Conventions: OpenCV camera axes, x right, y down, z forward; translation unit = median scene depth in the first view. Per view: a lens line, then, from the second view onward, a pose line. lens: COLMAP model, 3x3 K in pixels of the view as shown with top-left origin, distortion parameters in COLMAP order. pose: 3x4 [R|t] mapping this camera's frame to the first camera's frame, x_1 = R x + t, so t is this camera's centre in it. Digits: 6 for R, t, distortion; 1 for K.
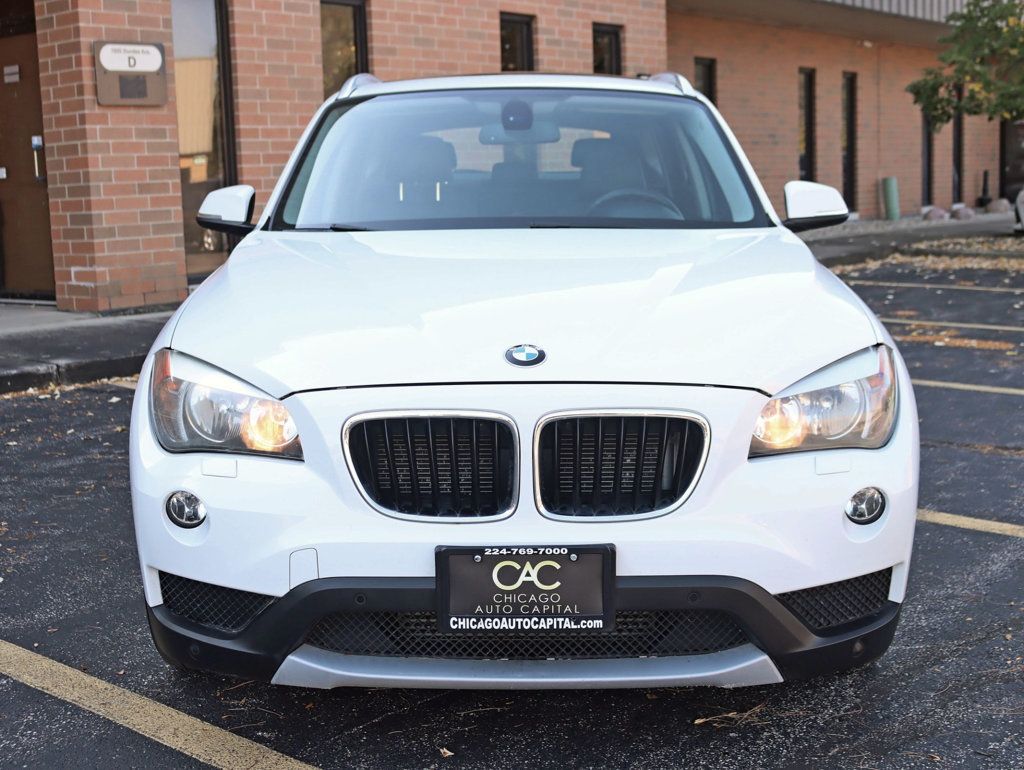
lens RADIAL K [[1262.4, 0, 512.4], [0, 1262.4, 390.3], [0, 0, 1]] dist [0.064509, 0.000000]
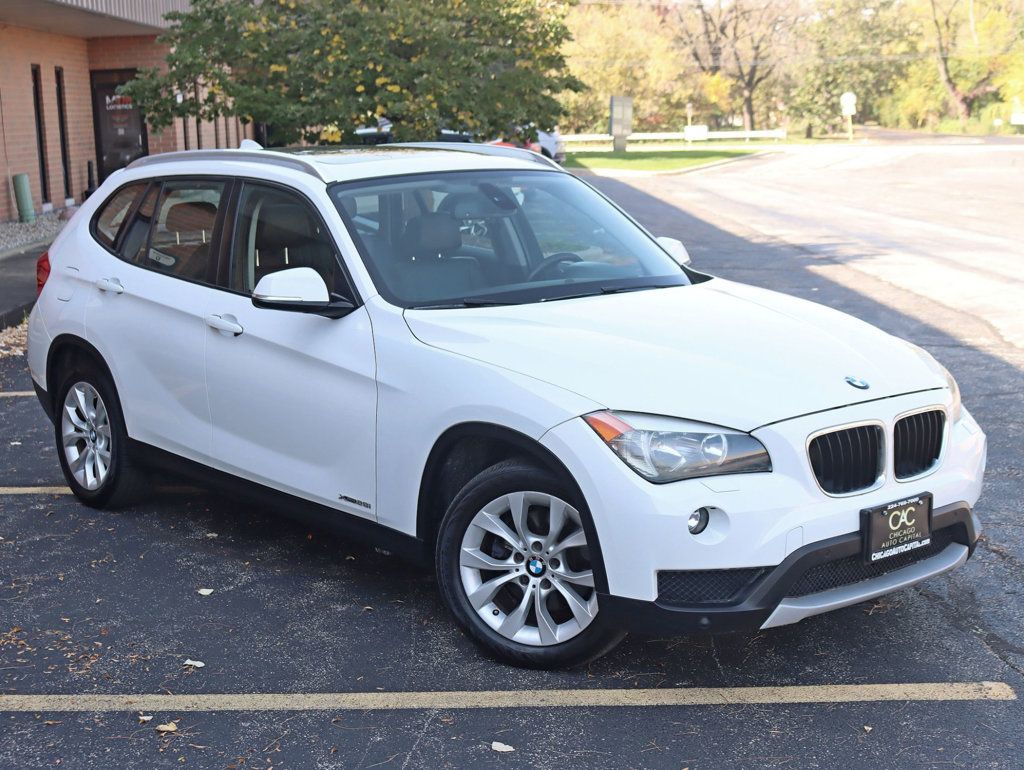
lens RADIAL K [[1475.4, 0, 510.8], [0, 1475.4, 381.3], [0, 0, 1]] dist [-0.125442, 0.000000]
pose [[0.803348, -0.112936, 0.584702, -1.428271], [0.124762, 0.991981, 0.020187, -0.122595], [-0.582294, 0.056732, 0.810997, -0.213362]]
